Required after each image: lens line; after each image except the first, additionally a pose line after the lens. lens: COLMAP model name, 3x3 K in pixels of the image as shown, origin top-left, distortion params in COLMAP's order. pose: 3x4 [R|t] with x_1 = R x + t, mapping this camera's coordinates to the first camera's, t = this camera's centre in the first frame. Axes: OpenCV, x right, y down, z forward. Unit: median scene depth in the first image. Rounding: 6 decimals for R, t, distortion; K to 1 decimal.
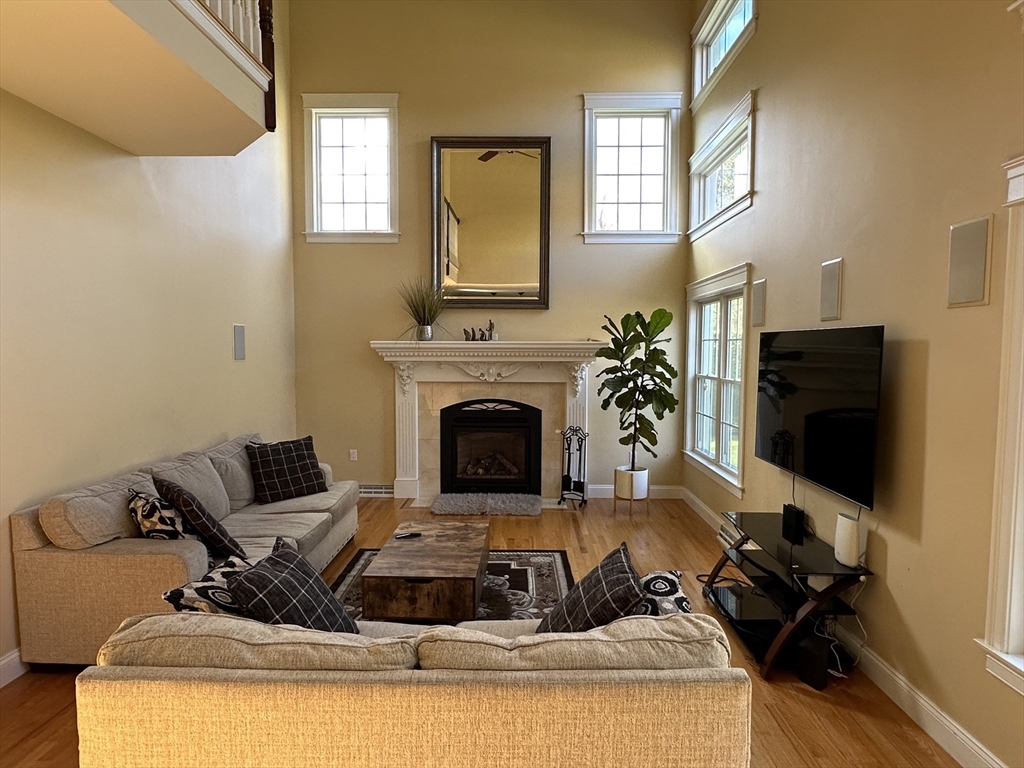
lens RADIAL K [[643.9, 0, 511.2], [0, 643.9, 391.3], [0, 0, 1]] dist [-0.001494, -0.000711]
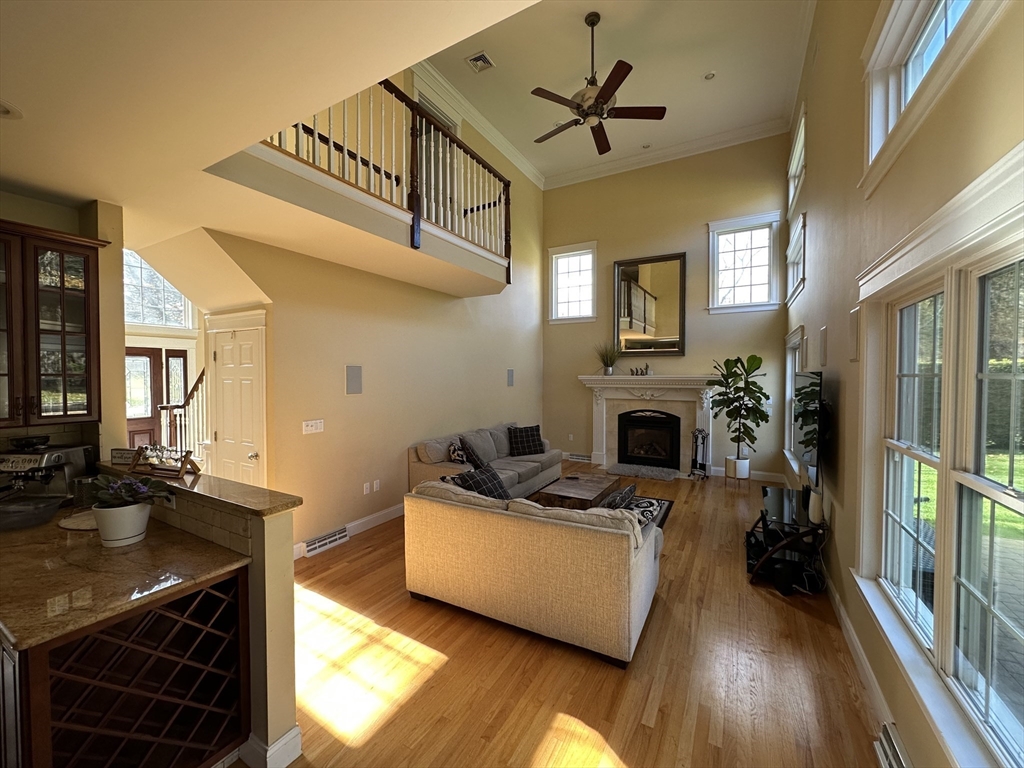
lens RADIAL K [[408.0, 0, 512.0], [0, 408.0, 384.0], [0, 0, 1]] dist [-0.000270, 0.000004]
pose [[0.881016, 0.005967, -0.473048, 0.171372], [-0.027244, 0.998901, -0.038139, -0.004956], [0.472301, 0.046489, 0.880211, -0.121520]]
